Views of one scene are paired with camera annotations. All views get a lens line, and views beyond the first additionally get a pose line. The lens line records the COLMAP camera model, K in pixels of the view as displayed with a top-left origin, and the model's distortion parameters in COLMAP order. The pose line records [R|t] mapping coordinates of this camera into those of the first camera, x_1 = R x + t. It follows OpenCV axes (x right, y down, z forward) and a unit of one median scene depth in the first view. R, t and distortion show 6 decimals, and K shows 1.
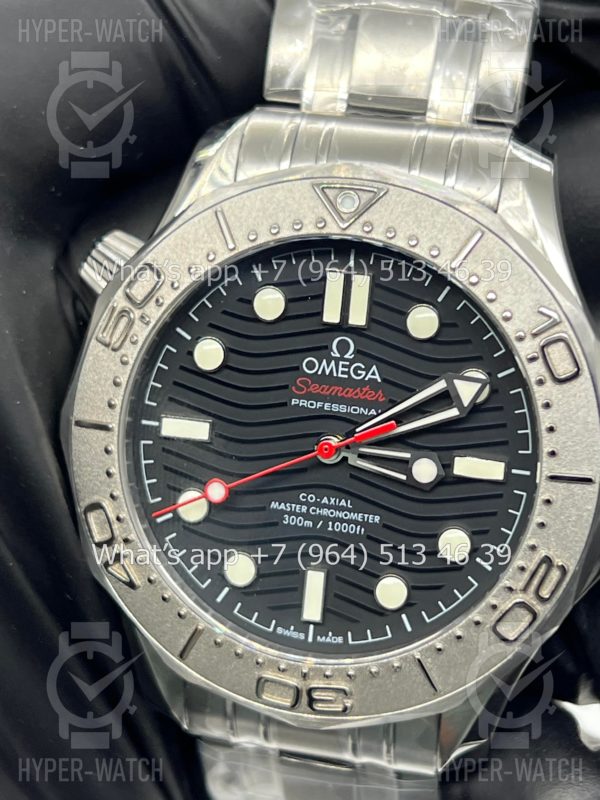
lens RADIAL K [[1910.0, 0, 300.0], [0, 1910.0, 400.0], [0, 0, 1]] dist [0.223379, 0.507818]
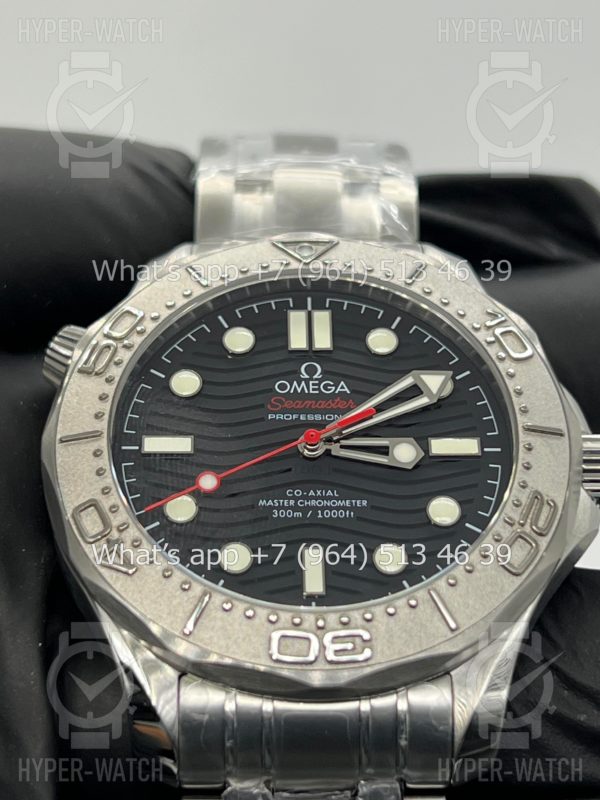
lens RADIAL K [[1910.0, 0, 300.0], [0, 1910.0, 400.0], [0, 0, 1]] dist [0.223379, 0.507818]
pose [[0.963403, 0.037894, 0.265364, -0.270593], [0.132535, 0.793152, -0.594428, 0.629537], [-0.232999, 0.607844, 0.759103, 0.187130]]
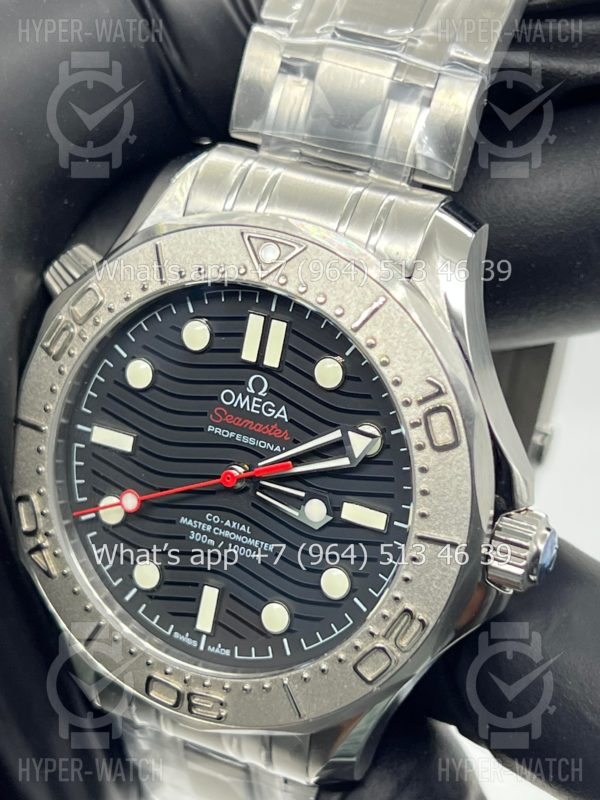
lens RADIAL K [[1910.0, 0, 300.0], [0, 1910.0, 400.0], [0, 0, 1]] dist [0.223379, 0.507818]
pose [[0.980380, 0.126333, -0.151310, 0.207427], [-0.114753, 0.989921, 0.082995, -0.110075], [0.160269, -0.064003, 0.984996, -0.045445]]
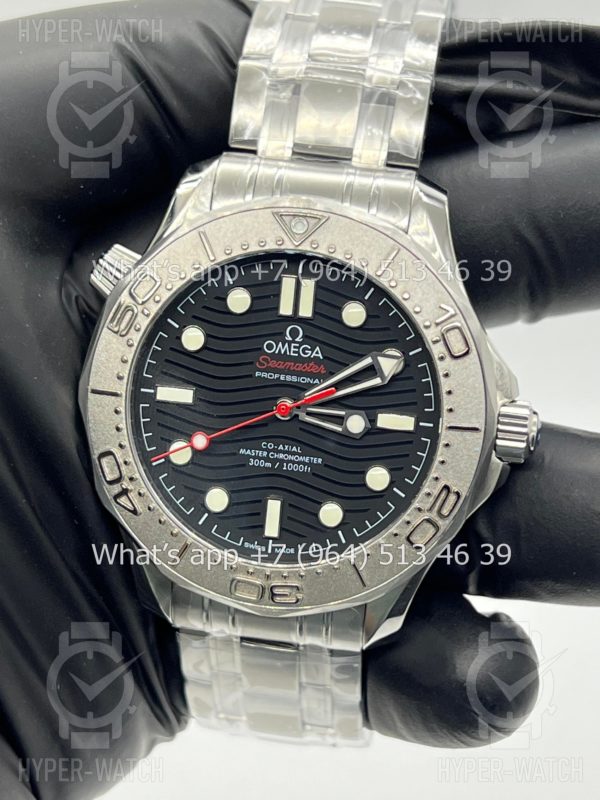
lens RADIAL K [[1910.0, 0, 300.0], [0, 1910.0, 400.0], [0, 0, 1]] dist [0.223379, 0.507818]
pose [[0.995152, -0.006226, 0.098150, -0.105570], [0.005476, 0.999954, 0.007907, 0.008798], [-0.098195, -0.007331, 0.995140, -0.338445]]
